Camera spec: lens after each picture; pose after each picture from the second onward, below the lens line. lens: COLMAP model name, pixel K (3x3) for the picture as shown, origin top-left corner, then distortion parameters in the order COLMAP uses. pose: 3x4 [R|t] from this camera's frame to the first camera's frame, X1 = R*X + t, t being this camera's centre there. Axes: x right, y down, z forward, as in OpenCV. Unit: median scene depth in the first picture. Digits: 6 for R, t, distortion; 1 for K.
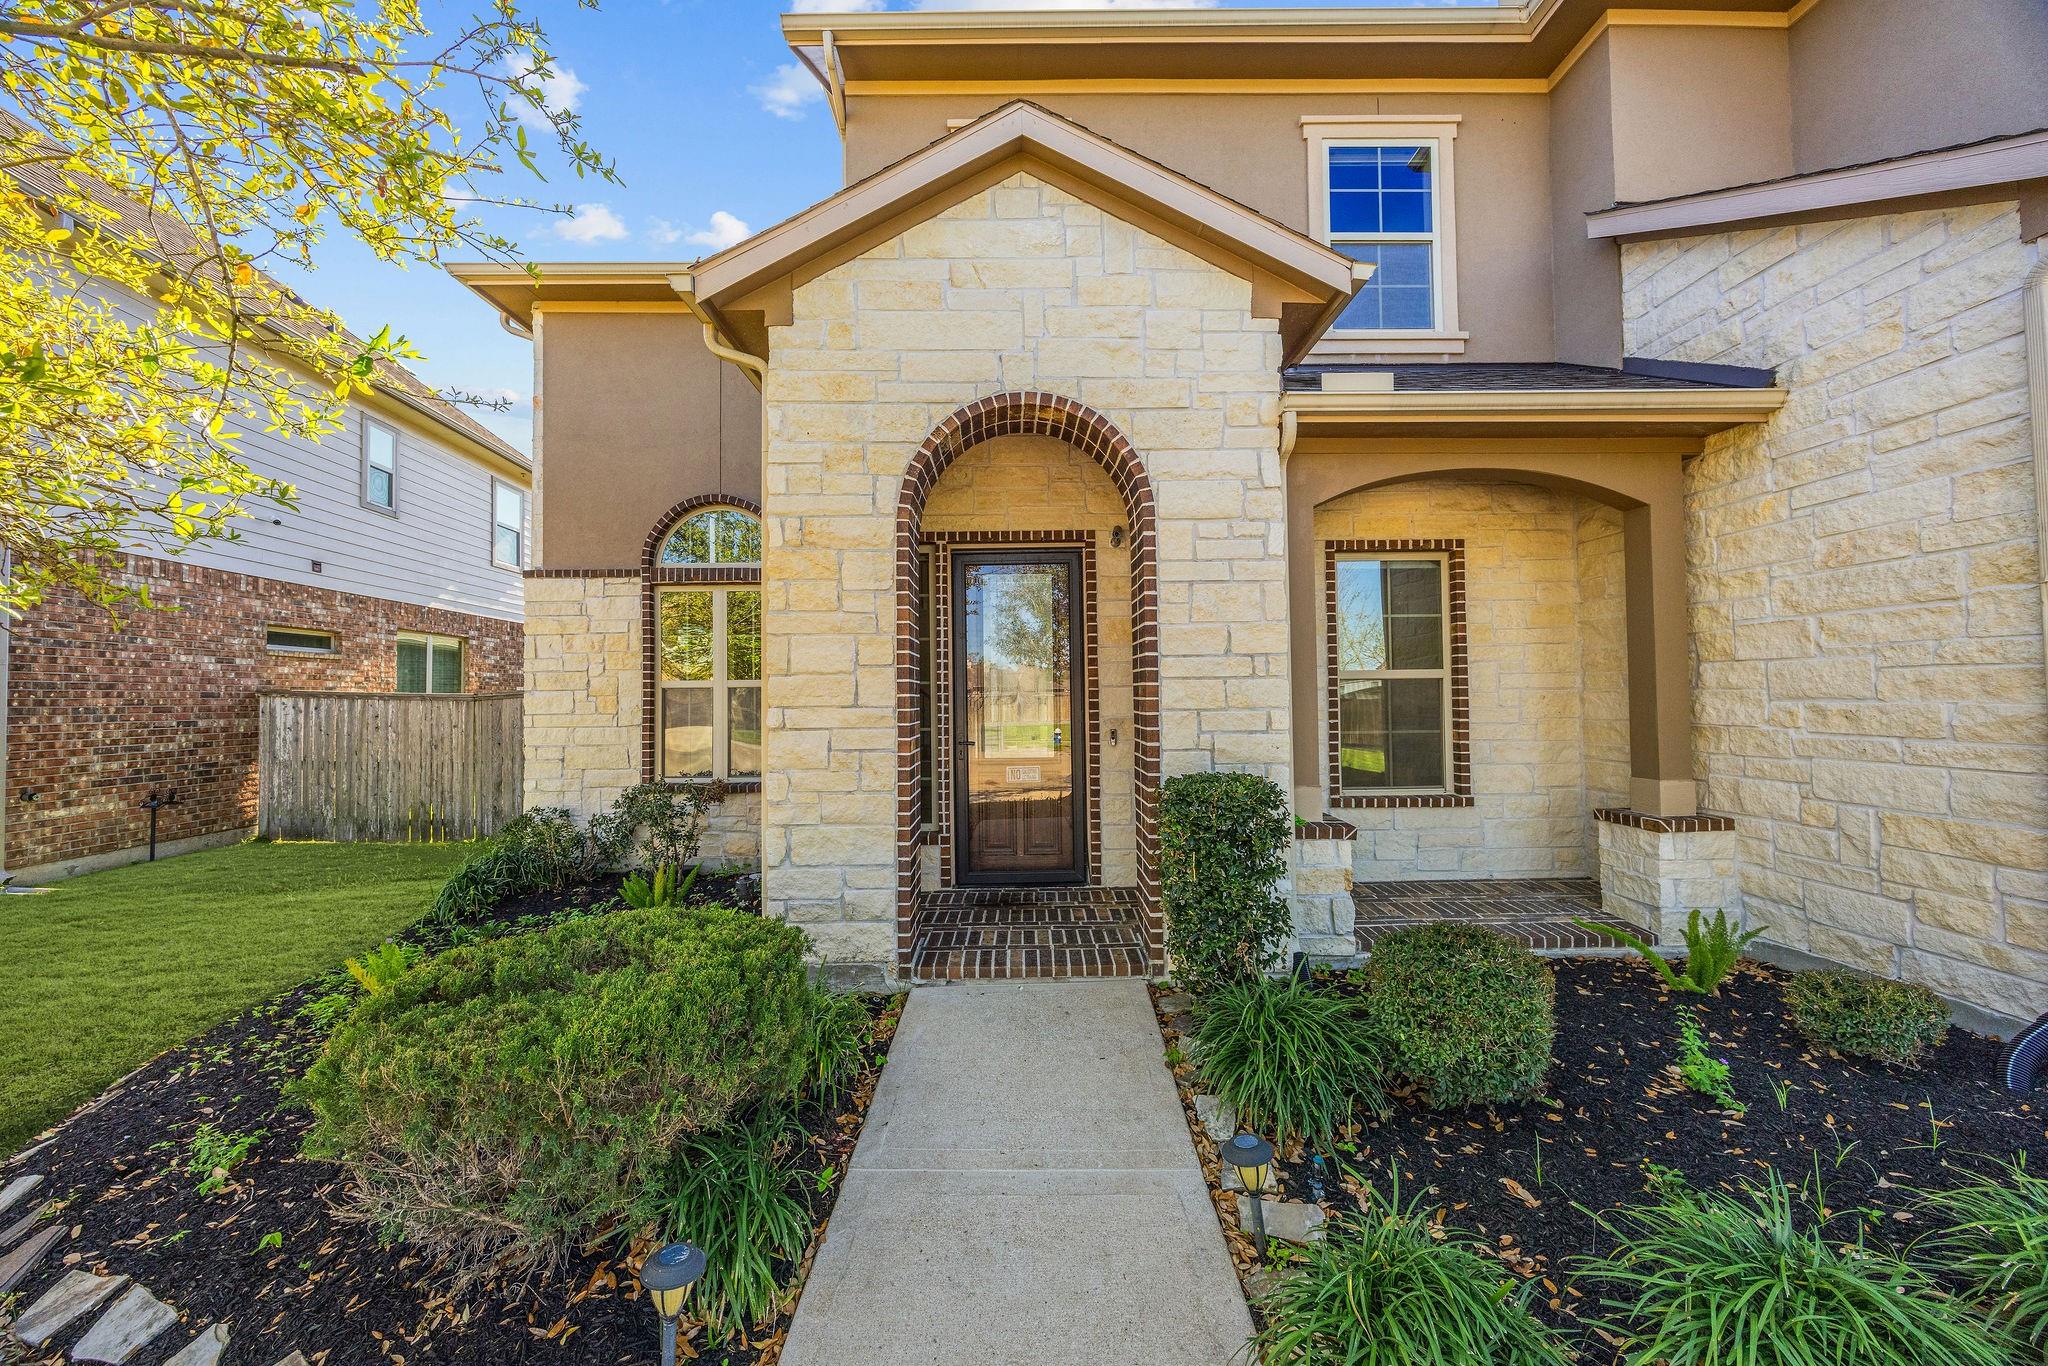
lens RADIAL K [[800.0, 0, 1013.4], [0, 800.0, 680.8], [0, 0, 1]] dist [0.000810, 0.000119]
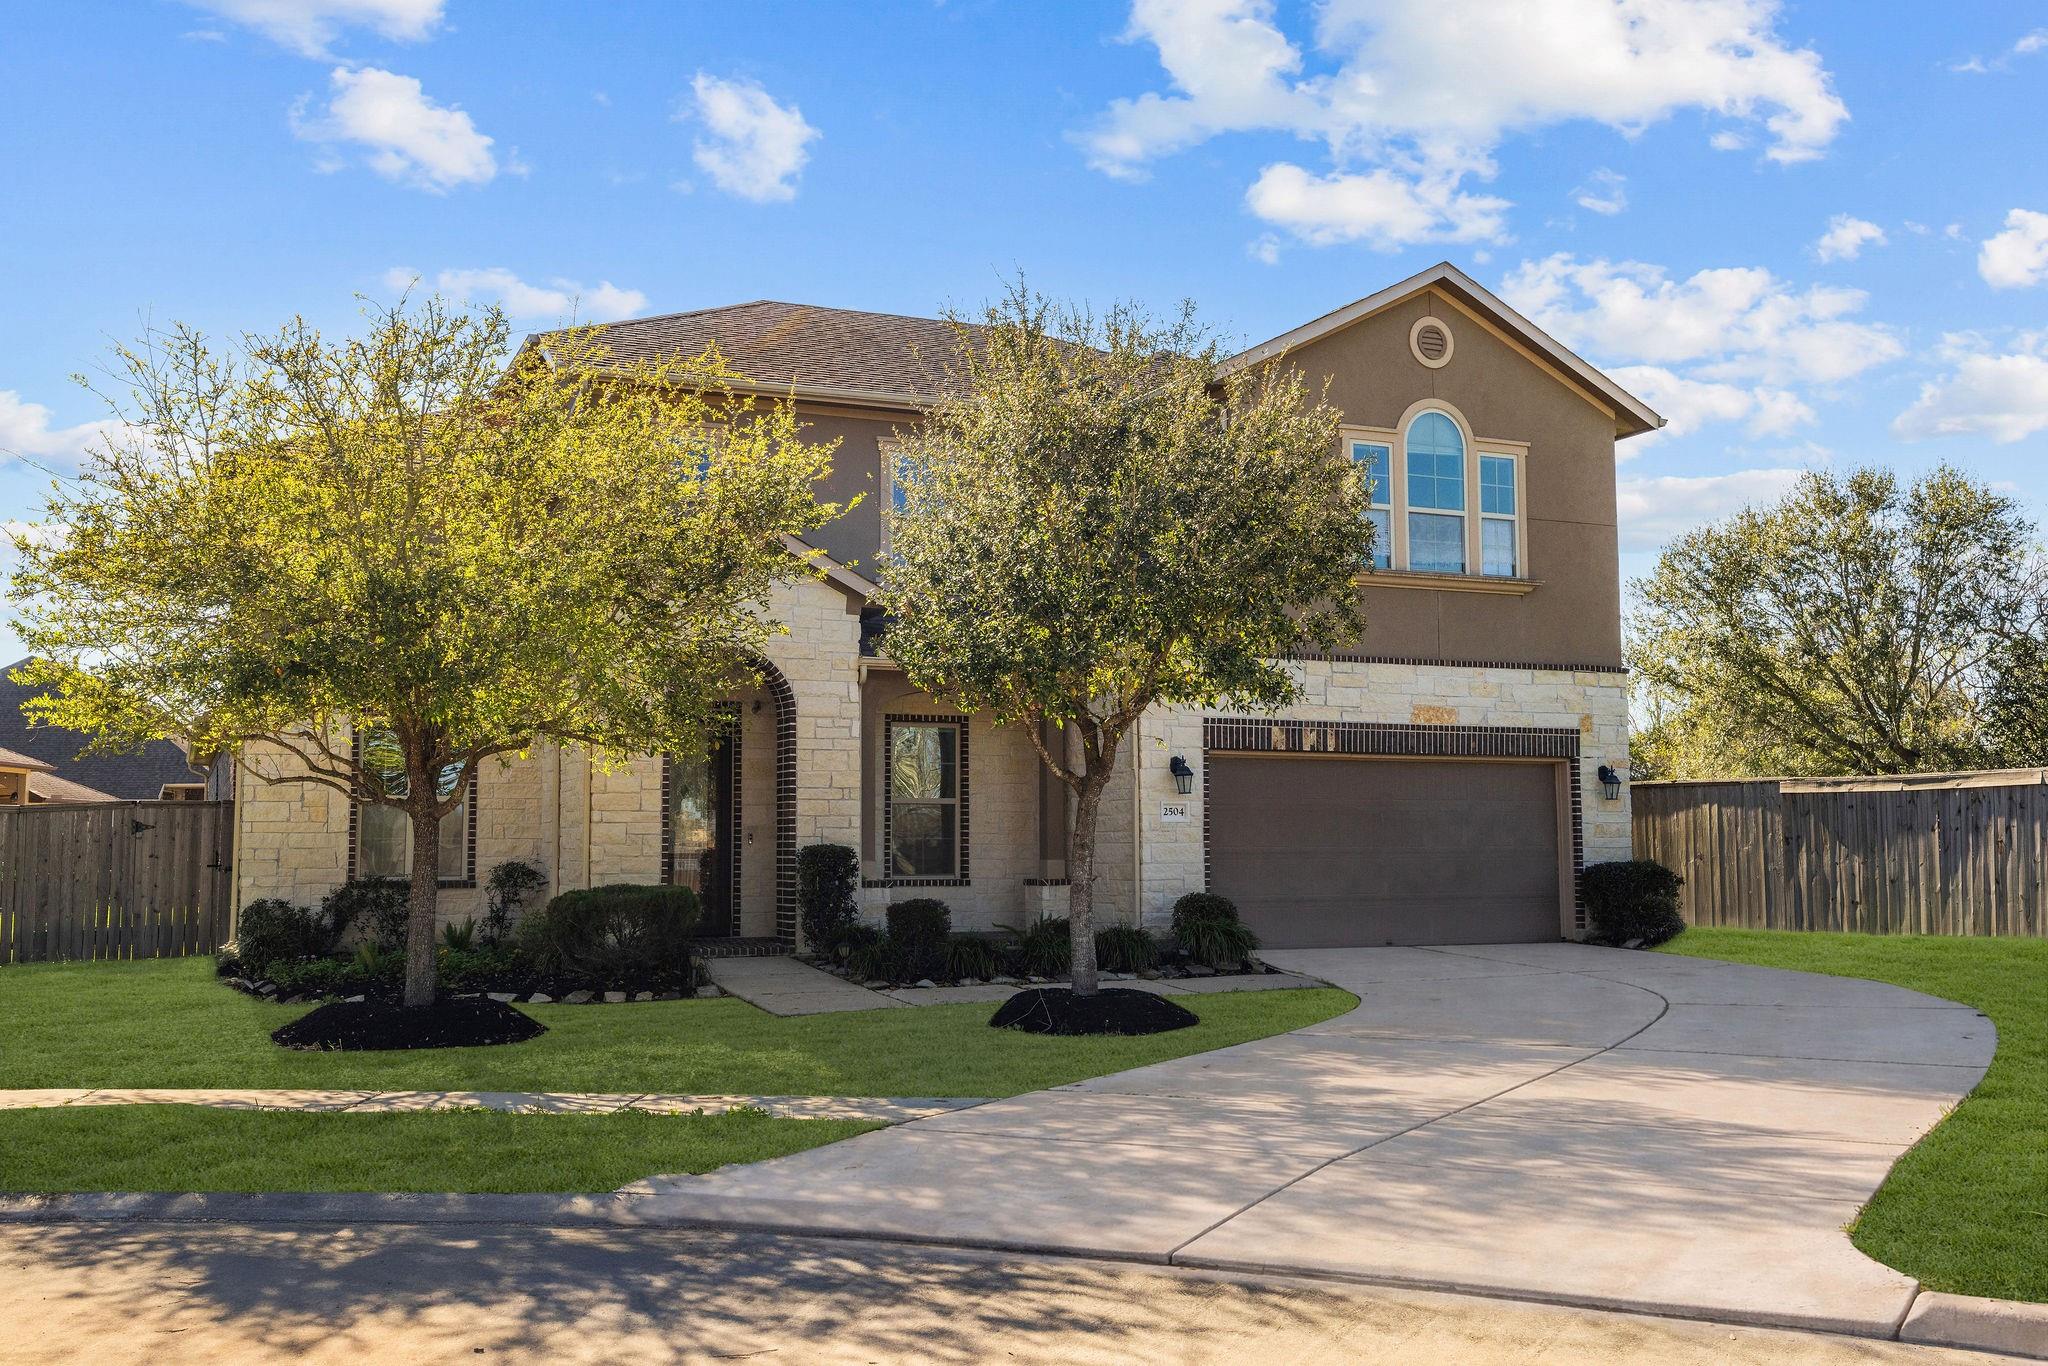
lens RADIAL K [[2079.6, 0, 1023.7], [0, 2079.6, 683.5], [0, 0, 1]] dist [0.012665, 0.000000]
pose [[0.919432, 0.043039, 0.390888, -1.169879], [-0.016195, 0.997294, -0.071714, 0.063453], [-0.392916, 0.059606, 0.917640, -3.488357]]
